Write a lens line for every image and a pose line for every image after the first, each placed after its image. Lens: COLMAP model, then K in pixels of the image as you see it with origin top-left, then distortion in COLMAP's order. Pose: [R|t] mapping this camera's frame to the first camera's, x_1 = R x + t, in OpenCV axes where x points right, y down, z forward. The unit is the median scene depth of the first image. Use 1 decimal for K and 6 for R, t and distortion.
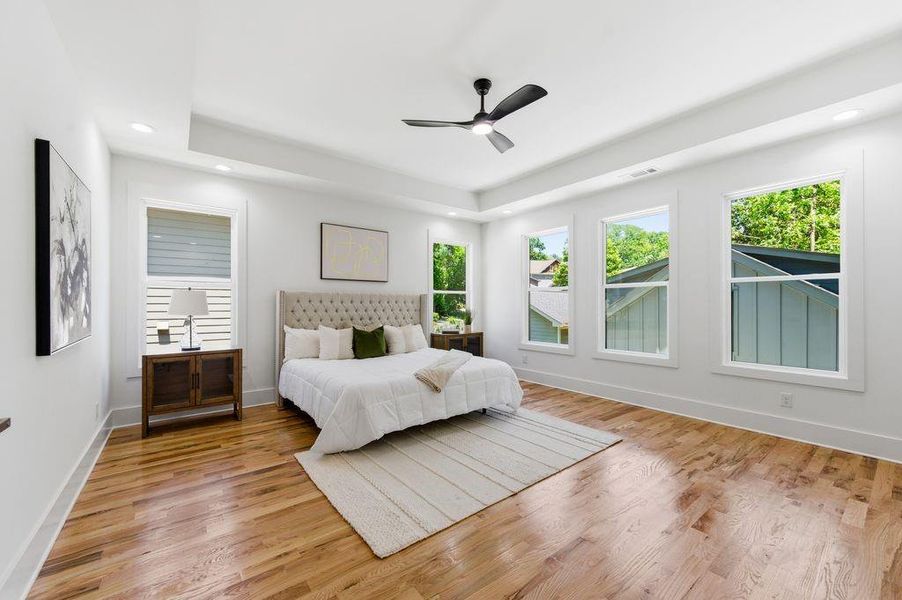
lens RADIAL K [[361.5, 0, 454.2], [0, 361.5, 295.7], [0, 0, 1]] dist [0.014904, -0.002210]
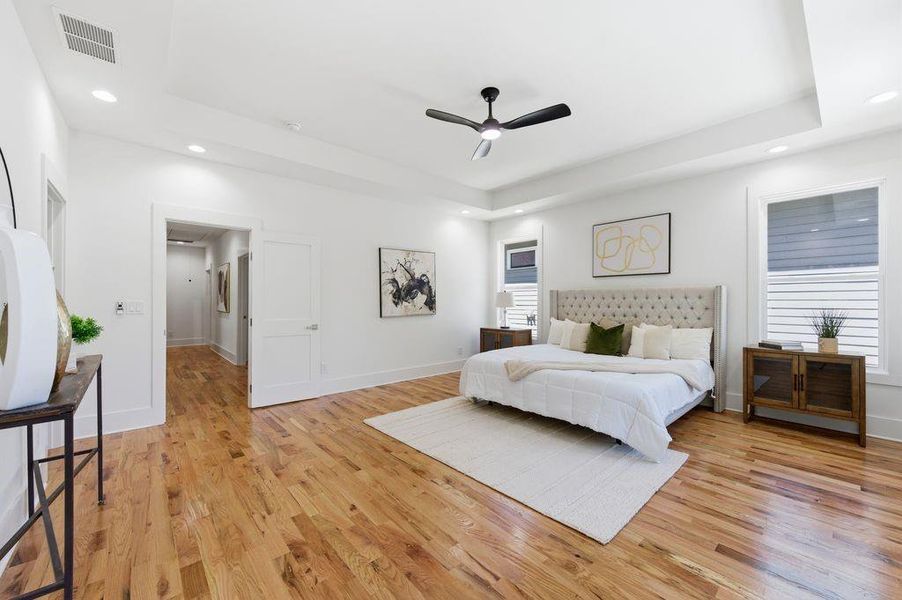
lens RADIAL K [[350.7, 0, 454.4], [0, 350.7, 303.3], [0, 0, 1]] dist [-0.013182, 0.000061]
pose [[0.071189, 0.008684, -0.997425, 0.577817], [0.026389, 0.999596, 0.010587, 0.008592], [0.997114, -0.027075, 0.070931, 0.439399]]
